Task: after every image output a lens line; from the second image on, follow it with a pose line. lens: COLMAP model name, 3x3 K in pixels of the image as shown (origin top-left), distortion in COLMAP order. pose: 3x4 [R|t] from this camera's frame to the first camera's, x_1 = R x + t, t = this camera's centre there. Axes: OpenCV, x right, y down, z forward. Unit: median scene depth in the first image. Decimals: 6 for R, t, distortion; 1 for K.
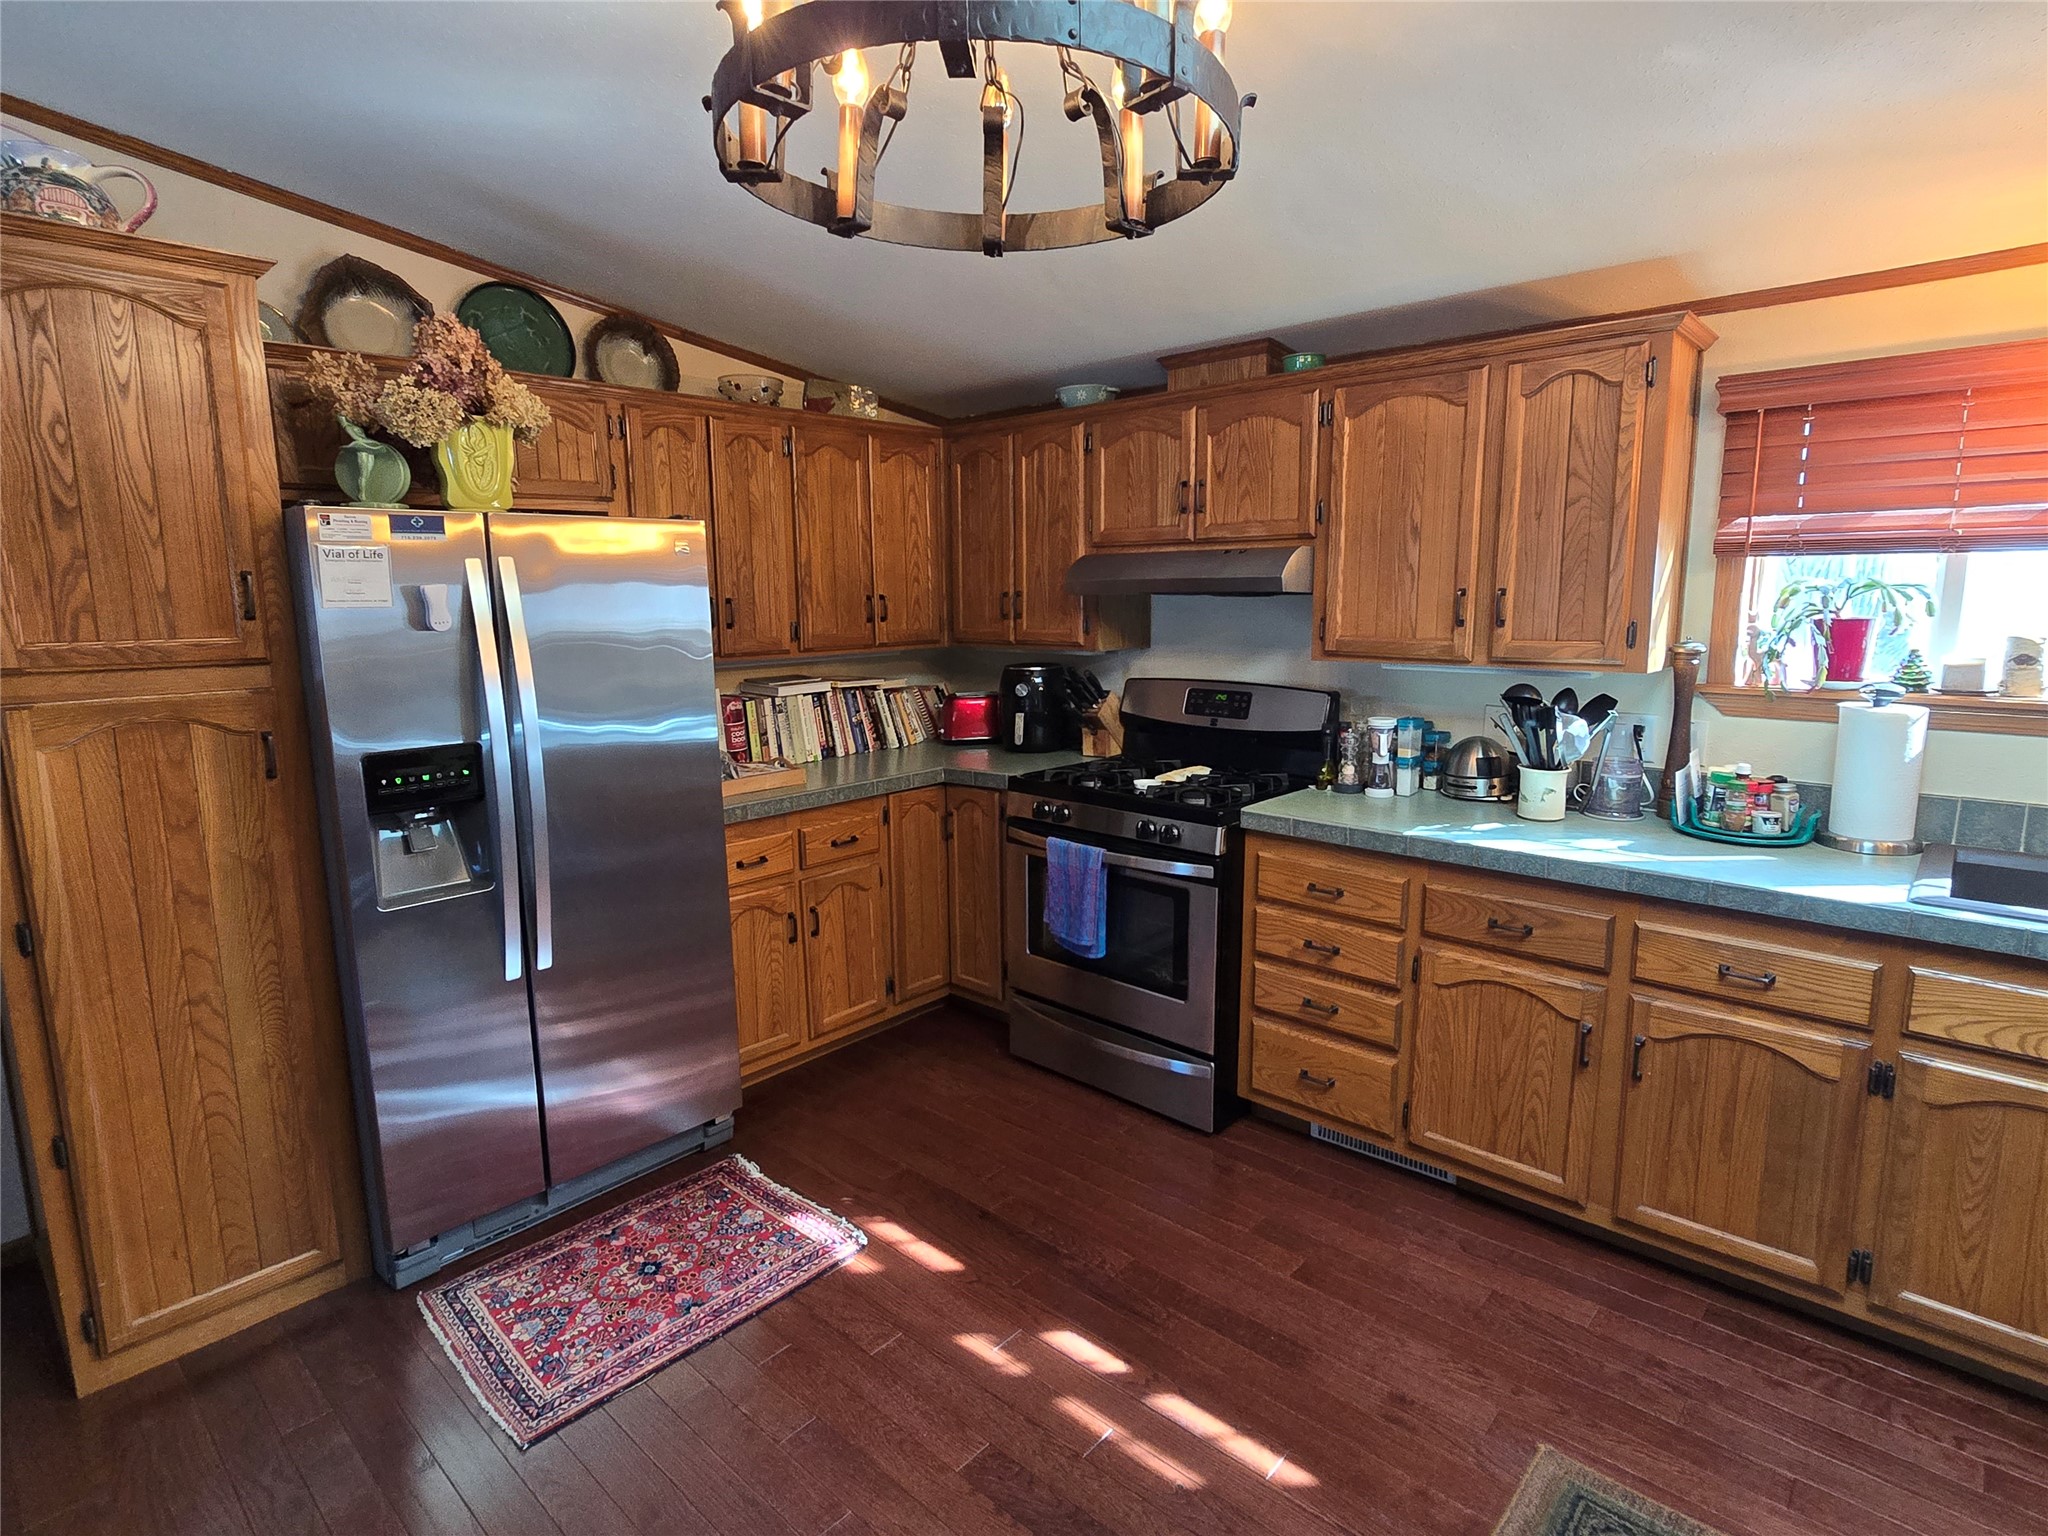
lens RADIAL K [[1053.1, 0, 1038.0], [0, 1053.1, 755.5], [0, 0, 1]] dist [-0.006633, 0.000301]
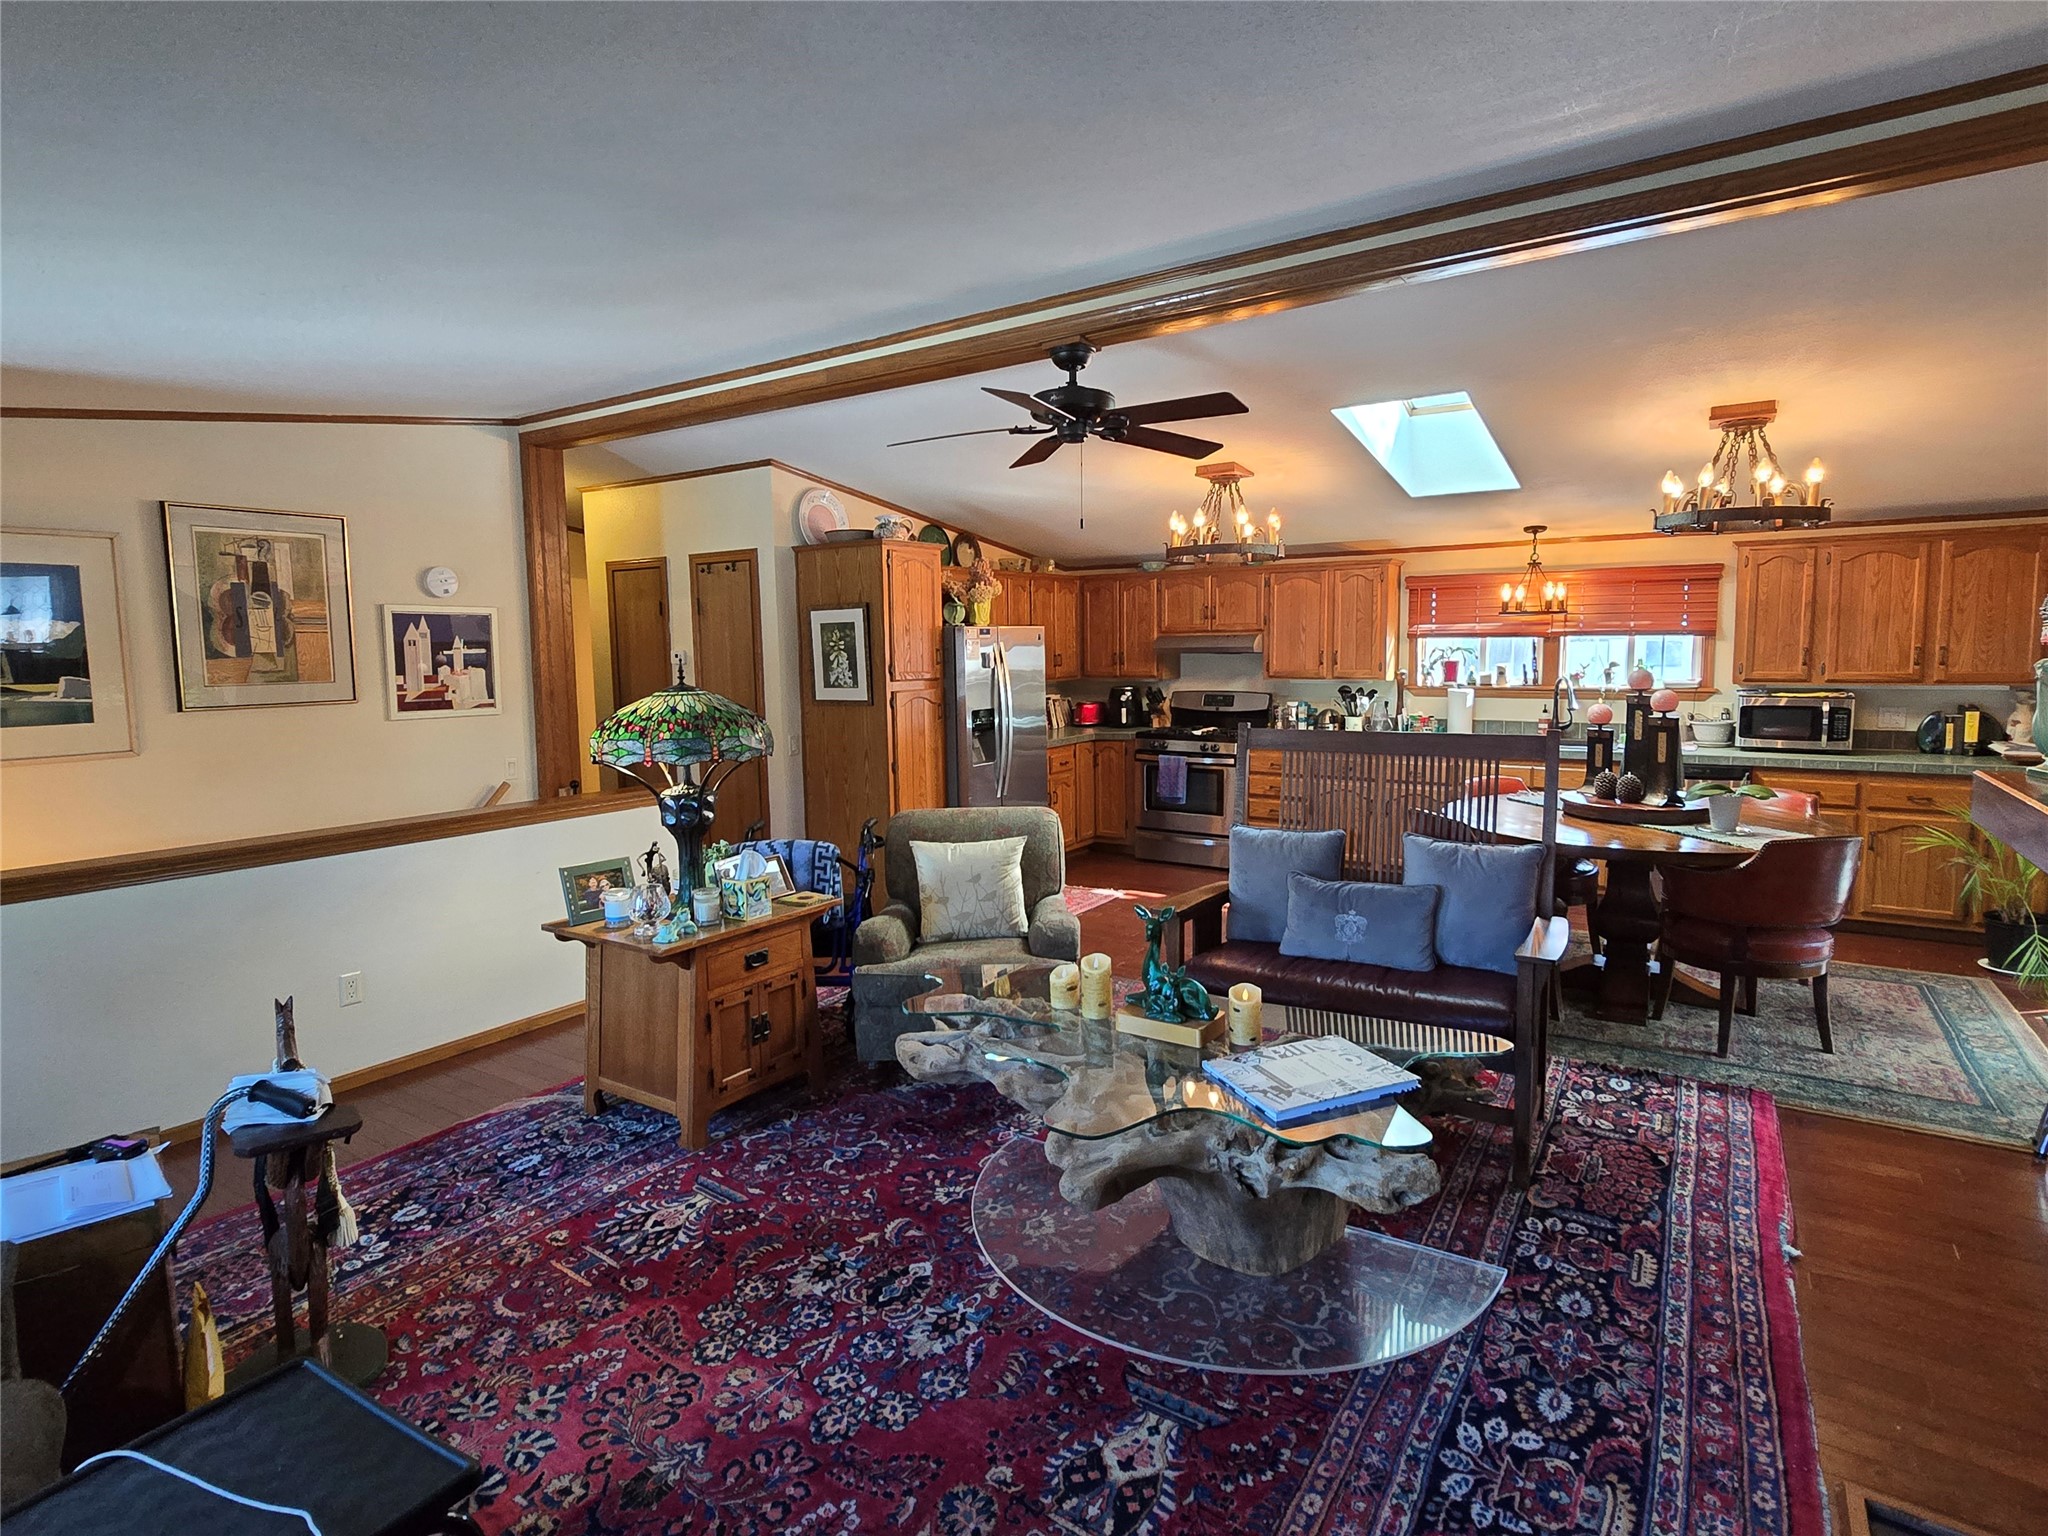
lens RADIAL K [[1053.1, 0, 1042.1], [0, 1053.1, 756.9], [0, 0, 1]] dist [-0.006633, 0.000301]
pose [[0.987099, -0.022911, 0.158464, -0.750385], [0.030507, 0.998491, -0.045669, 0.217317], [-0.157179, 0.049914, 0.986308, -1.557922]]
